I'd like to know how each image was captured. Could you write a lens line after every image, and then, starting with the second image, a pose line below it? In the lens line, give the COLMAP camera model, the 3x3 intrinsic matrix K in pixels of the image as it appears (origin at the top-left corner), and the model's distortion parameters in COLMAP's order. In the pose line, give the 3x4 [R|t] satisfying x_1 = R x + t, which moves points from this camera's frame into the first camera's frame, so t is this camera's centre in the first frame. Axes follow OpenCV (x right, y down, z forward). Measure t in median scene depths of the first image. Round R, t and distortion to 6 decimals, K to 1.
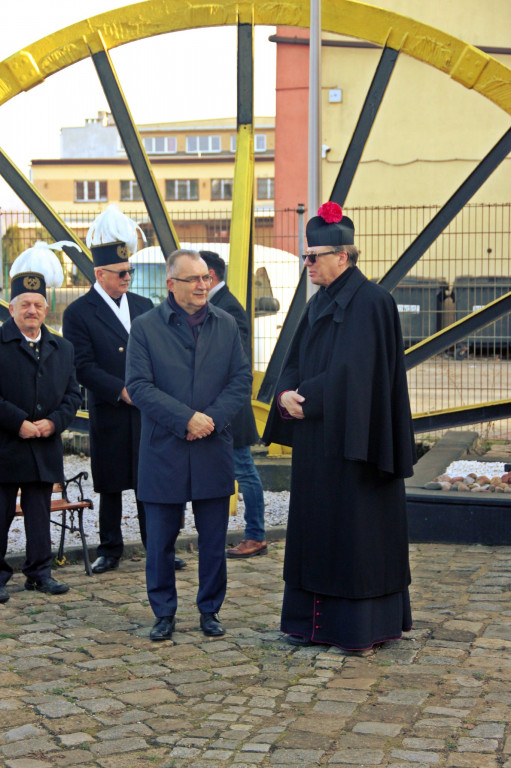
lens RADIAL K [[2067.4, 0, 255.6], [0, 2067.4, 431.1], [0, 0, 1]] dist [0.519676, 0.017444]
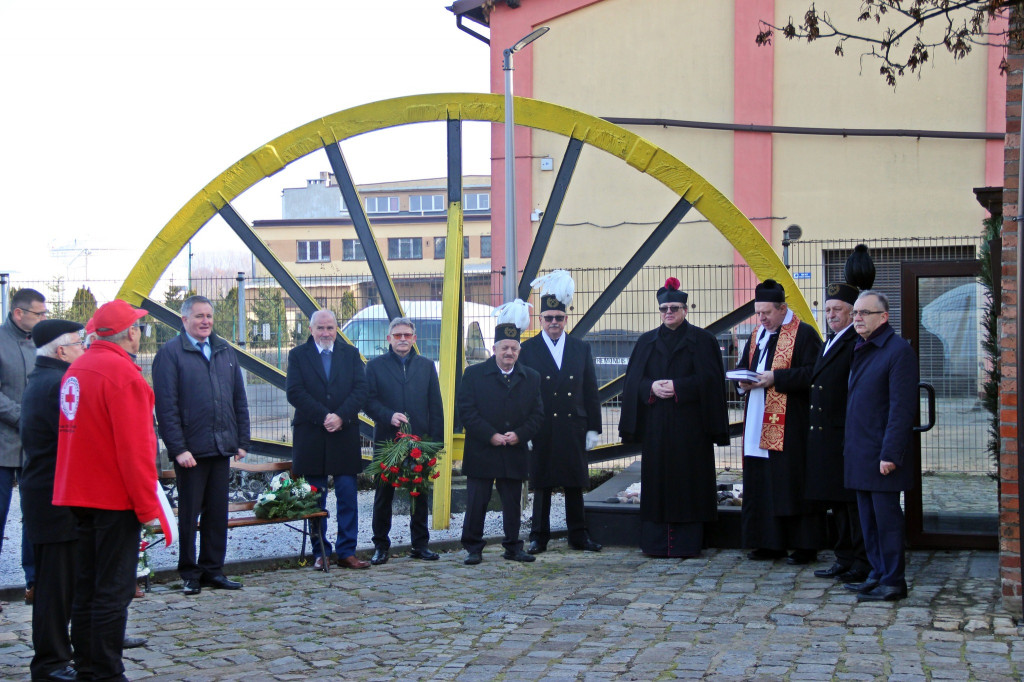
lens RADIAL K [[2274.2, 0, 539.5], [0, 2274.2, 342.0], [0, 0, 1]] dist [0.369376, 0.510862]
pose [[0.999688, -0.010774, 0.022533, 0.012986], [0.012367, 0.997342, -0.071808, 0.026129], [-0.021699, 0.072064, 0.997164, -0.283947]]
